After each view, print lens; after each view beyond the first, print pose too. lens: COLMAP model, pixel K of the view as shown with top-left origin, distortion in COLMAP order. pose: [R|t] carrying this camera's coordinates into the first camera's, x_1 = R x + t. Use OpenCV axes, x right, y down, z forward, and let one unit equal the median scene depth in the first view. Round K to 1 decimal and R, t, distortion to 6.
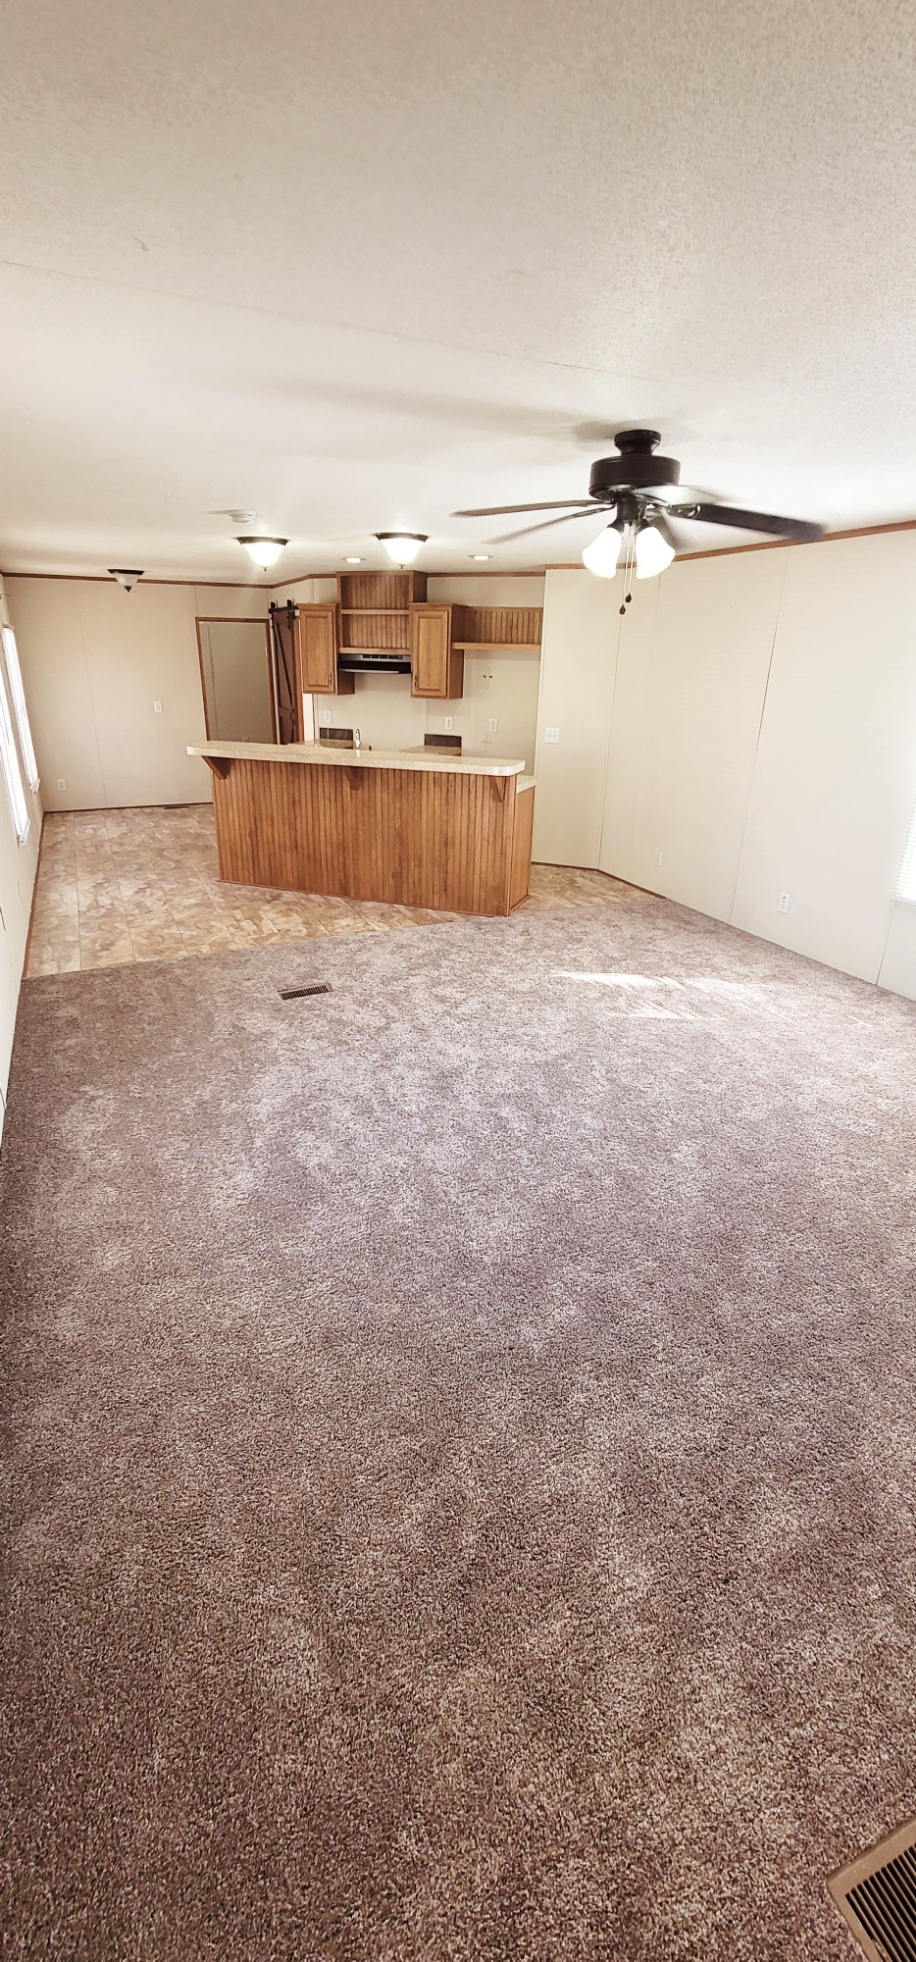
lens RADIAL K [[801.2, 0, 458.0], [0, 801.2, 981.0], [0, 0, 1]] dist [0.000215, 0.000015]
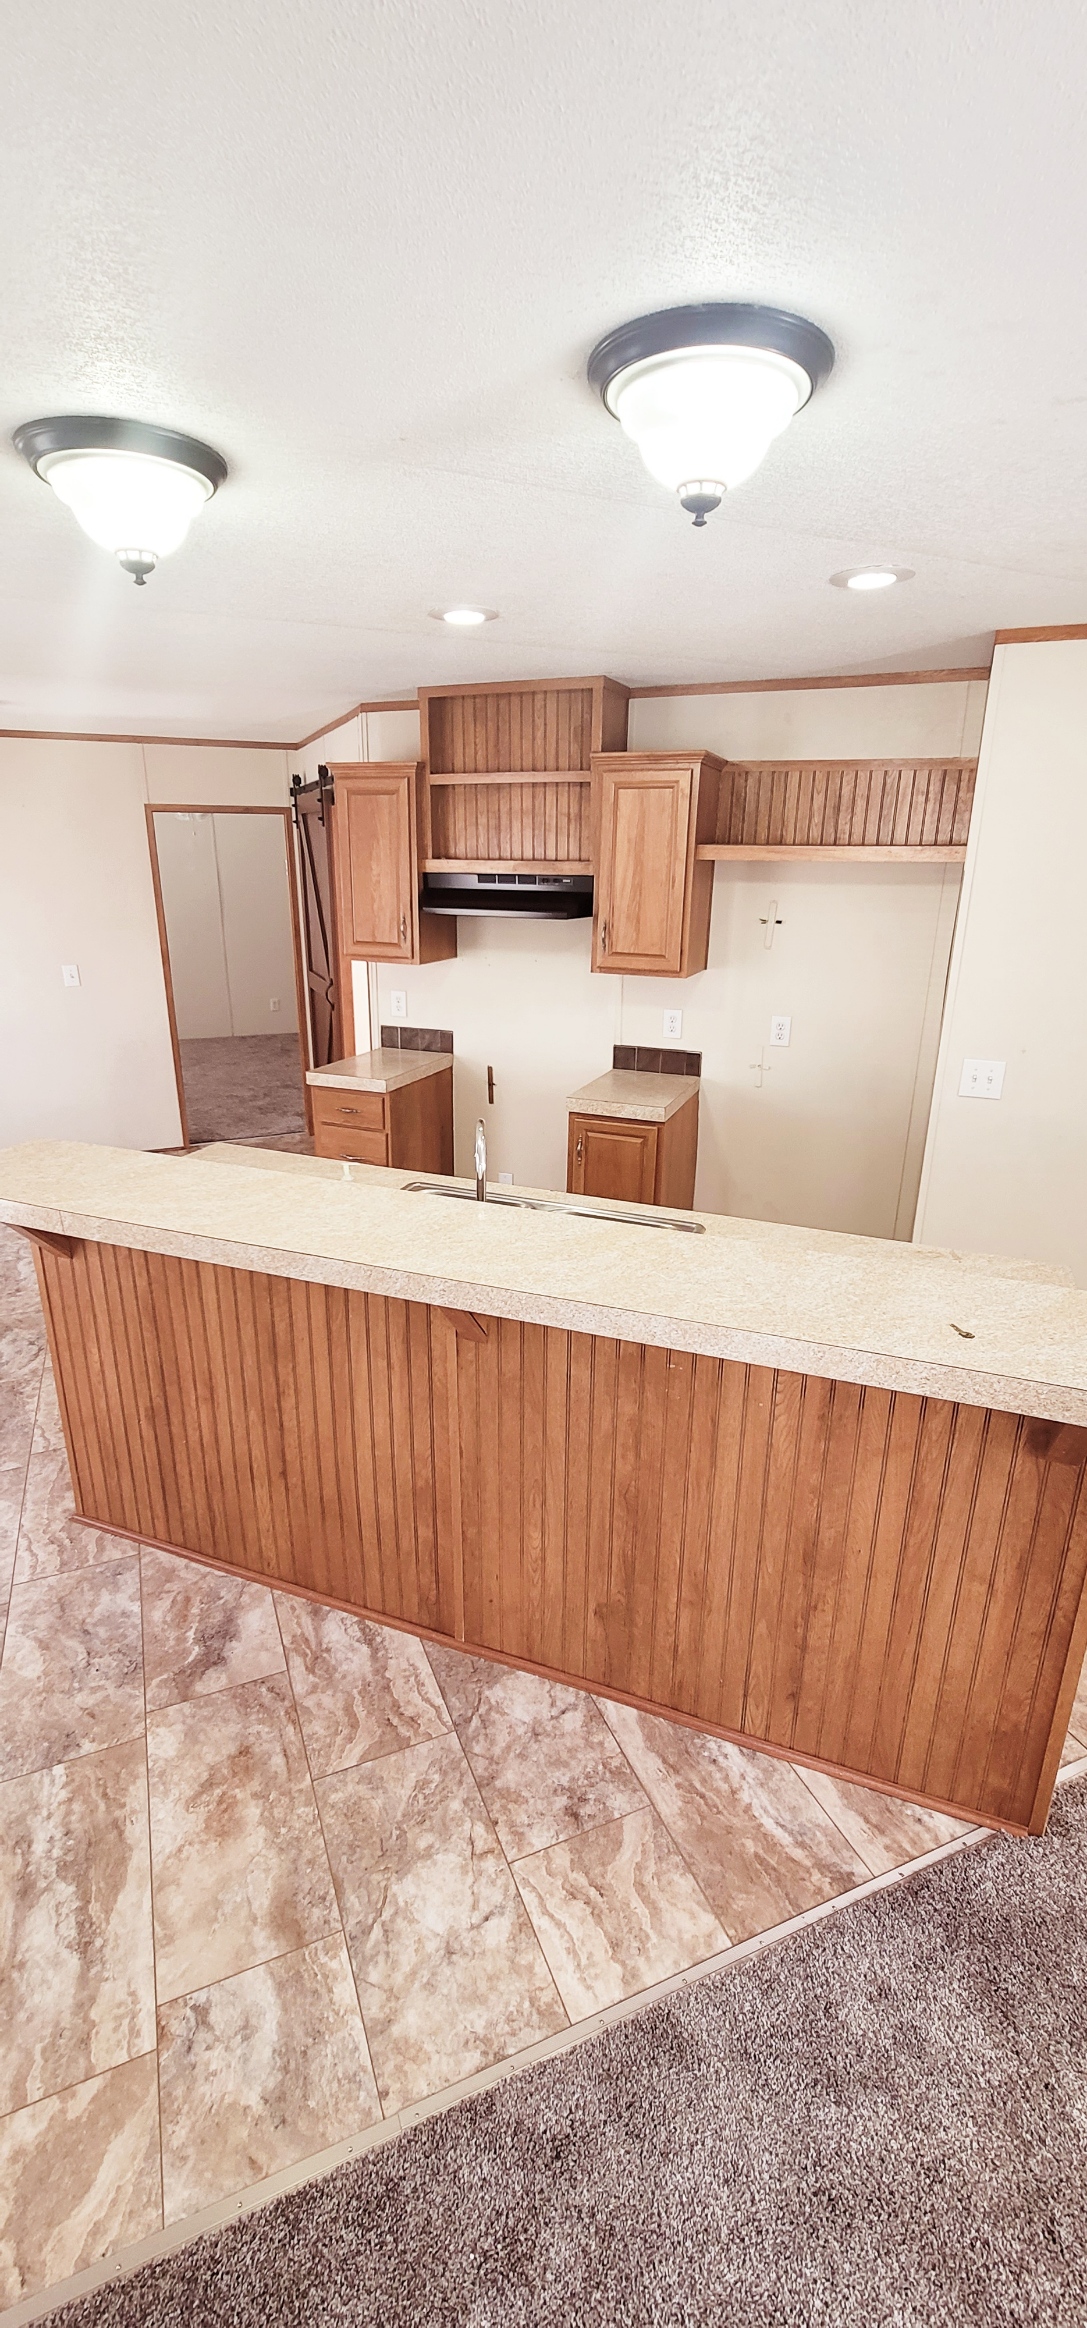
lens RADIAL K [[959.5, 0, 543.5], [0, 959.5, 1164.0], [0, 0, 1]] dist [-0.000513, -0.000068]
pose [[0.999731, -0.006102, -0.022358, -0.075316], [0.004266, 0.996682, -0.081280, -0.216658], [0.022780, 0.081163, 0.996440, 0.514278]]
